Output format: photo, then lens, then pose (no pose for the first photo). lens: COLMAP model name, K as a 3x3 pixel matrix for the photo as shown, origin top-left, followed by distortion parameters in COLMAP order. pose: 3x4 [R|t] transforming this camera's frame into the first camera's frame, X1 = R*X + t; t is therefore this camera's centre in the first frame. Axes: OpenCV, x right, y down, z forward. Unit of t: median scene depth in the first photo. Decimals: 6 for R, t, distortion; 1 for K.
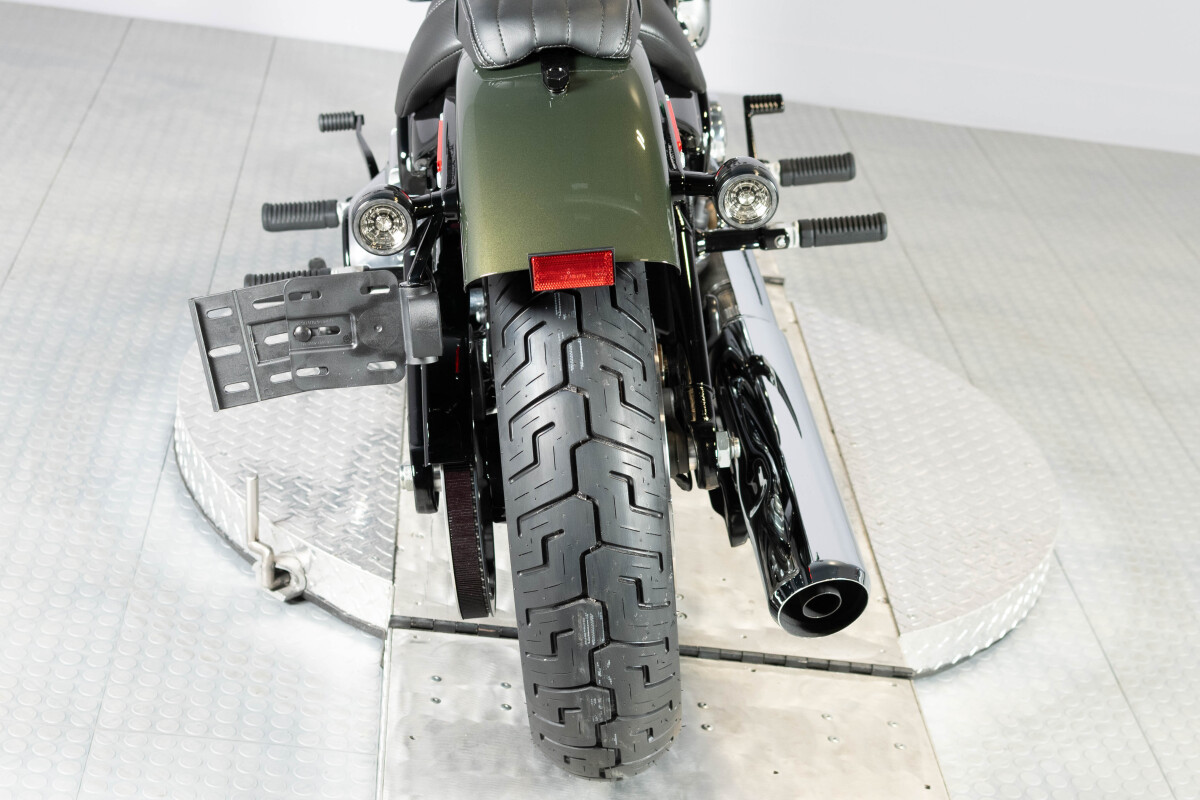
lens RADIAL K [[2387.7, 0, 594.8], [0, 2387.7, 354.0], [0, 0, 1]] dist [-0.011085, 0.000000]
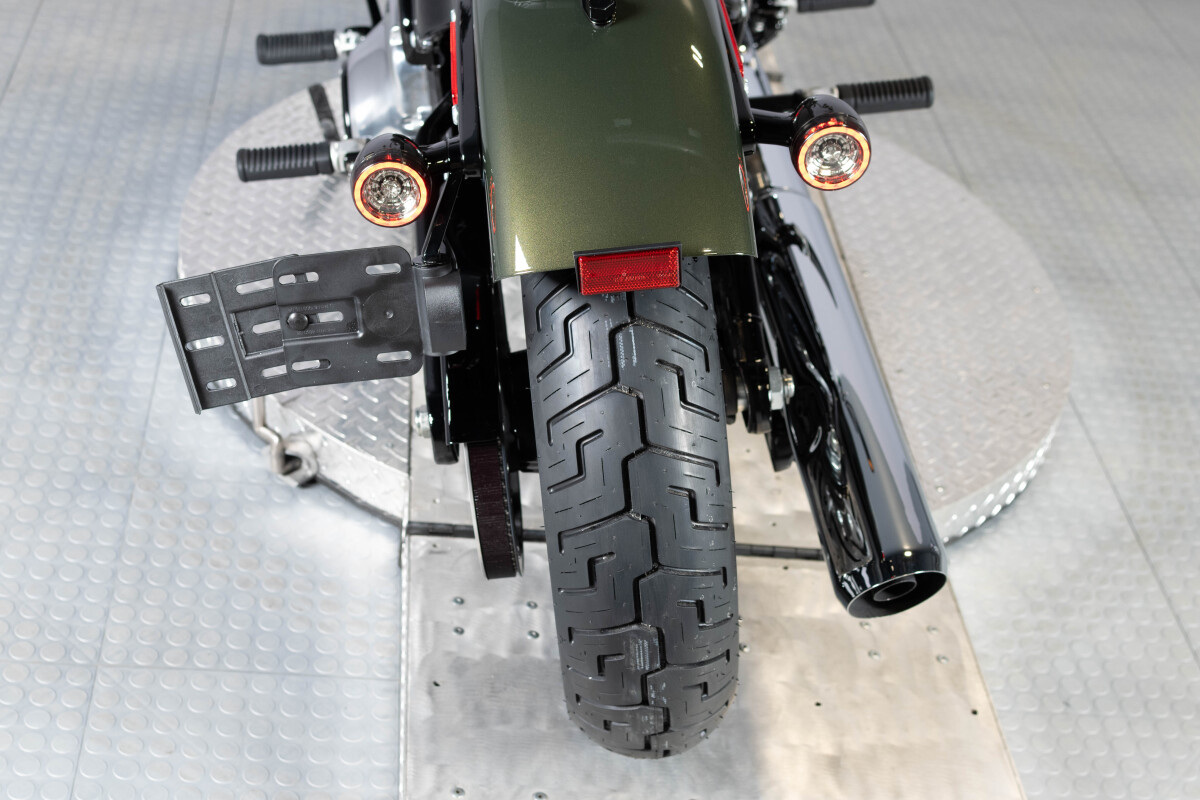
lens RADIAL K [[1857.4, 0, 598.8], [0, 1857.4, 412.0], [0, 0, 1]] dist [-0.003267, 0.000000]
pose [[0.999684, -0.010127, 0.023011, -0.026168], [0.004759, 0.974962, 0.222322, -0.097349], [-0.024687, -0.222142, 0.974702, 0.288255]]
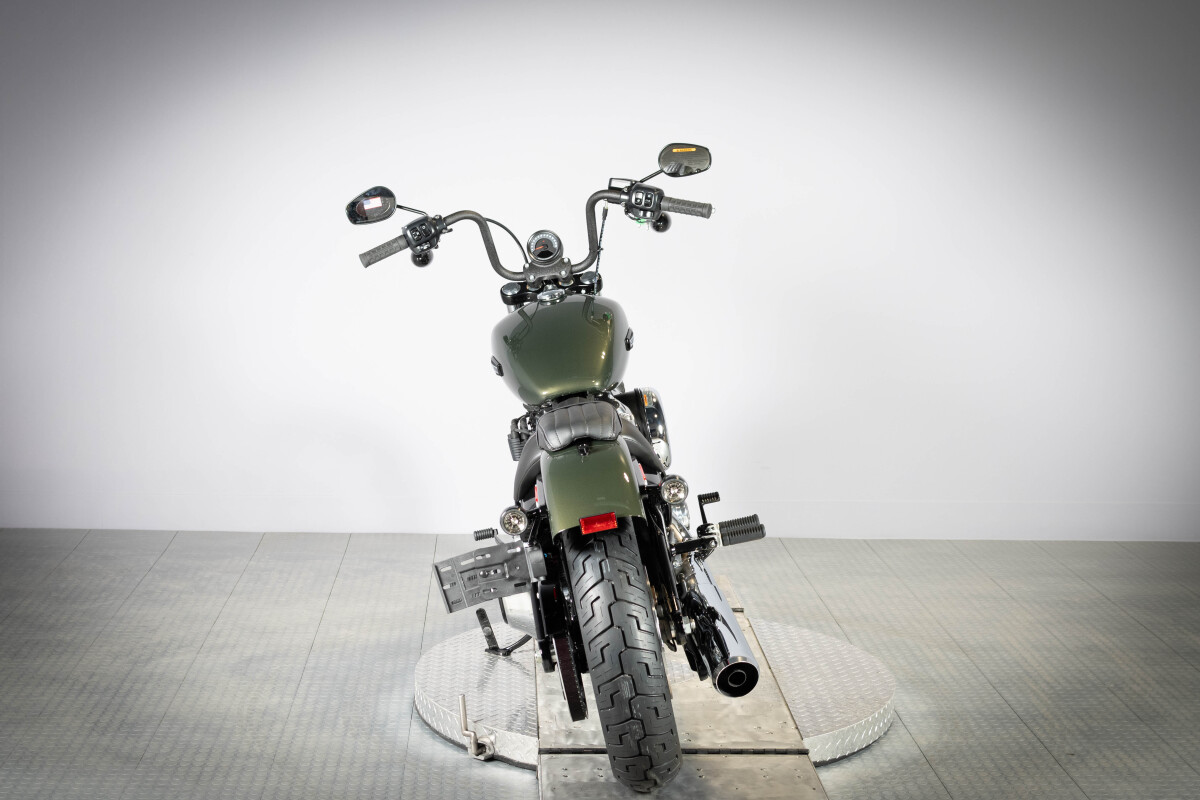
lens RADIAL K [[1997.8, 0, 595.2], [0, 1997.8, 401.4], [0, 0, 1]] dist [0.001200, 0.000000]
pose [[0.991877, -0.124993, -0.023575, 0.036042], [0.115444, 0.962444, -0.245710, 0.245821], [0.053402, 0.240993, 0.969057, -0.673047]]
